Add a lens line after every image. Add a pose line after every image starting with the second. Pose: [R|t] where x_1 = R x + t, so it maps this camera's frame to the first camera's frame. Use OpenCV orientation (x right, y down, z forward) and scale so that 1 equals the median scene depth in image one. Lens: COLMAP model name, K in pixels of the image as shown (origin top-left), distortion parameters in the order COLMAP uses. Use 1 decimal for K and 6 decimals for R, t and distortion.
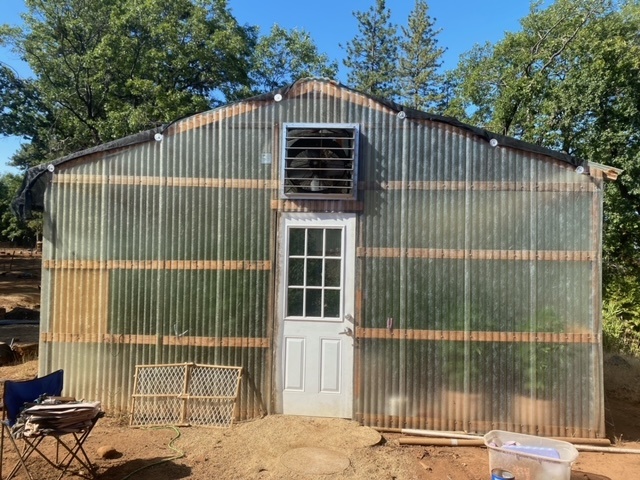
lens RADIAL K [[487.3, 0, 319.9], [0, 487.3, 240.9], [0, 0, 1]] dist [0.040052, -0.047377]
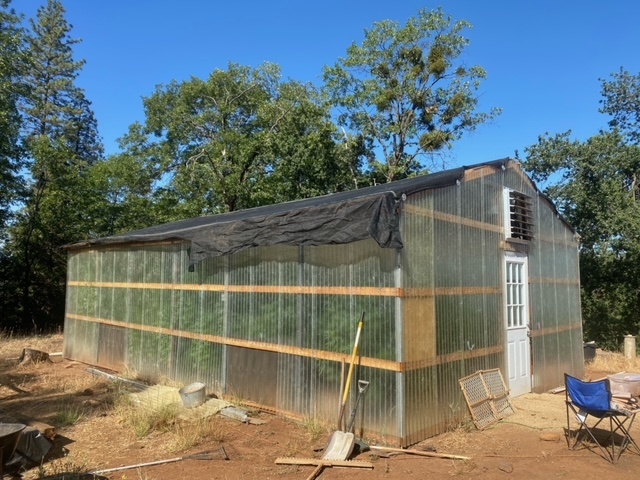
lens RADIAL K [[487.3, 0, 319.8], [0, 487.3, 238.9], [0, 0, 1]] dist [0.040052, -0.047377]
pose [[0.656964, 0.058885, 0.751619, -0.242795], [-0.018723, 0.997912, -0.061816, 0.000461], [-0.753689, 0.026539, 0.656695, 0.080251]]
